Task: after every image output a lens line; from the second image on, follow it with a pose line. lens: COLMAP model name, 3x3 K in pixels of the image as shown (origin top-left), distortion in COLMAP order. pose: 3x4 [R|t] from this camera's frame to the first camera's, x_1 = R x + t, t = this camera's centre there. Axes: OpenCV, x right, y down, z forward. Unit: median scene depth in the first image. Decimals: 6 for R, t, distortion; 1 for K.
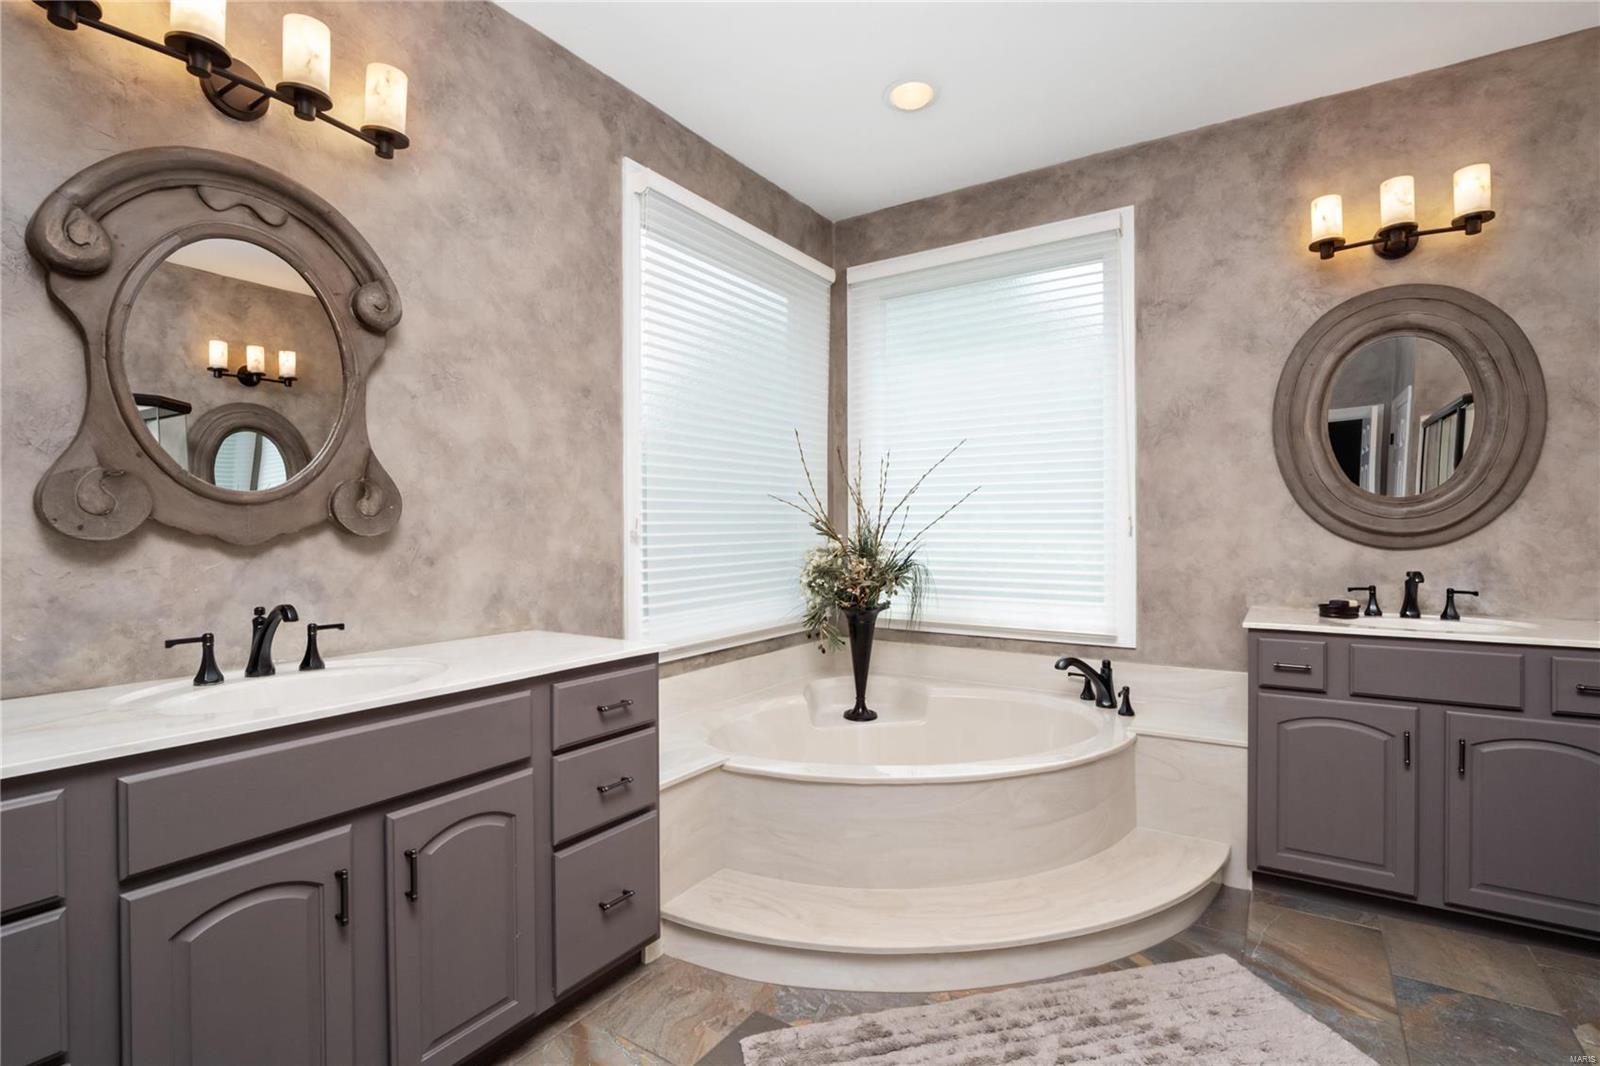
lens RADIAL K [[752.5, 0, 798.8], [0, 752.5, 528.9], [0, 0, 1]] dist [-0.015611, -0.000878]
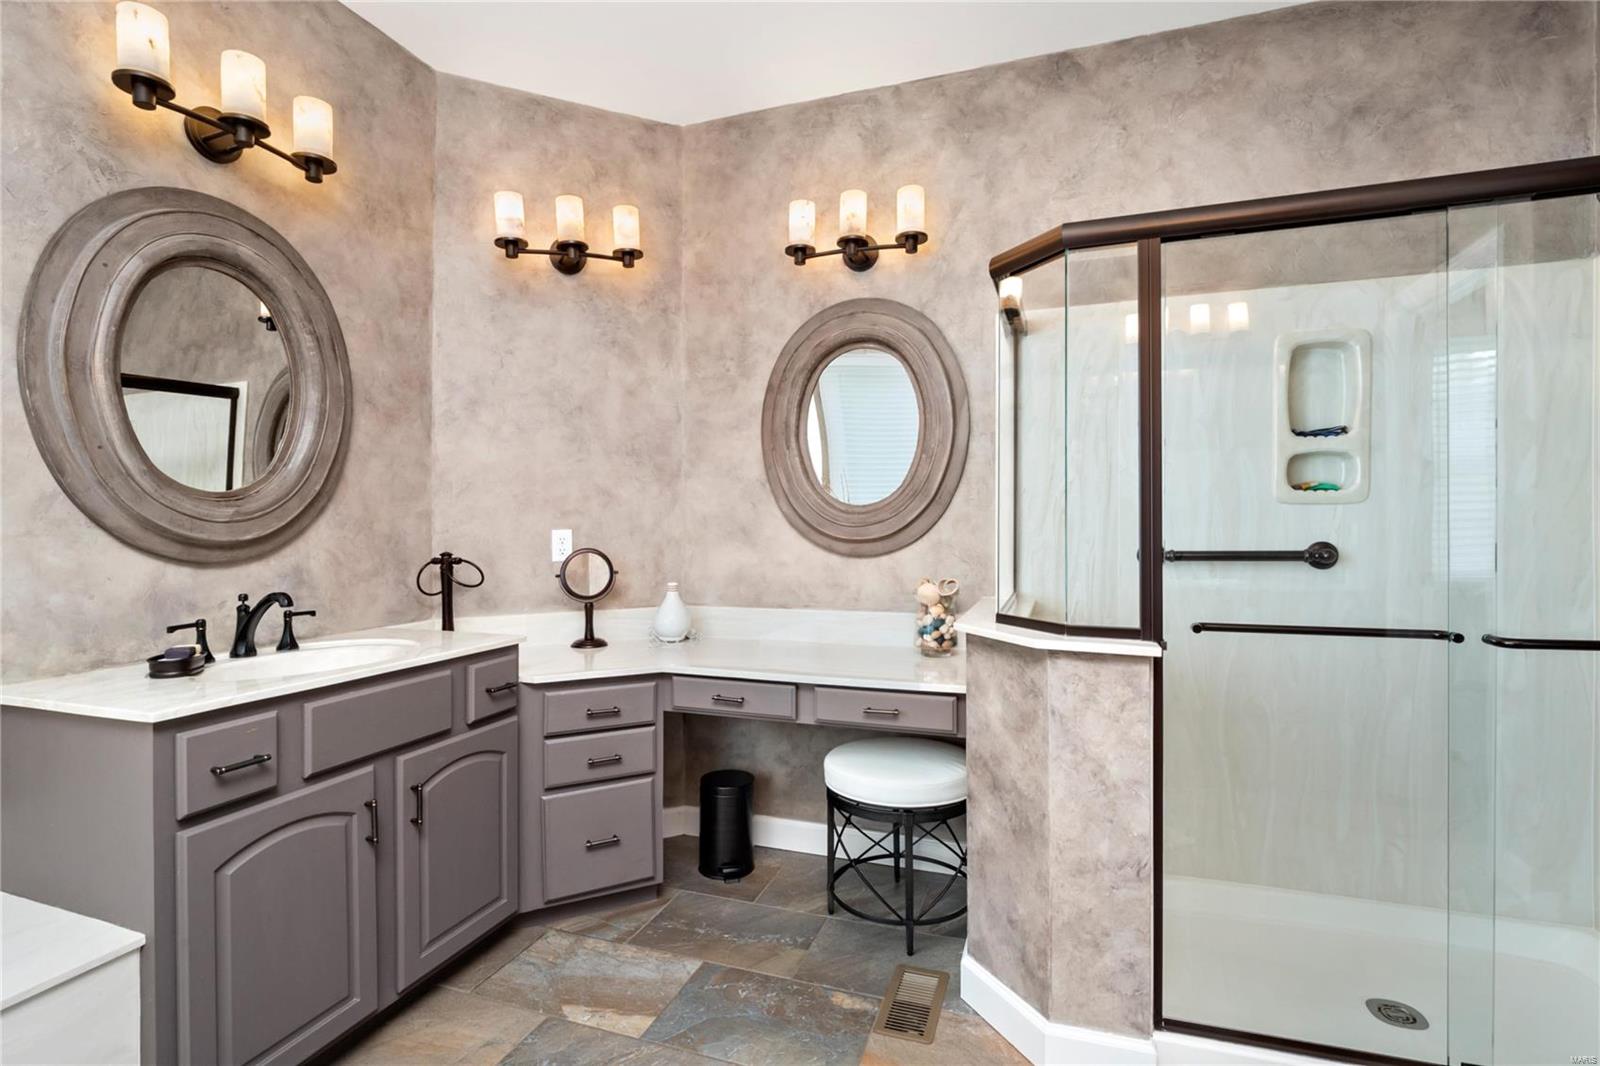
lens RADIAL K [[752.5, 0, 796.9], [0, 752.5, 524.9], [0, 0, 1]] dist [-0.015611, -0.000878]
pose [[-0.248954, 0.006494, 0.968494, -0.031516], [0.007235, 0.999962, -0.004845, -0.003933], [-0.968488, 0.005801, -0.248991, 0.668220]]
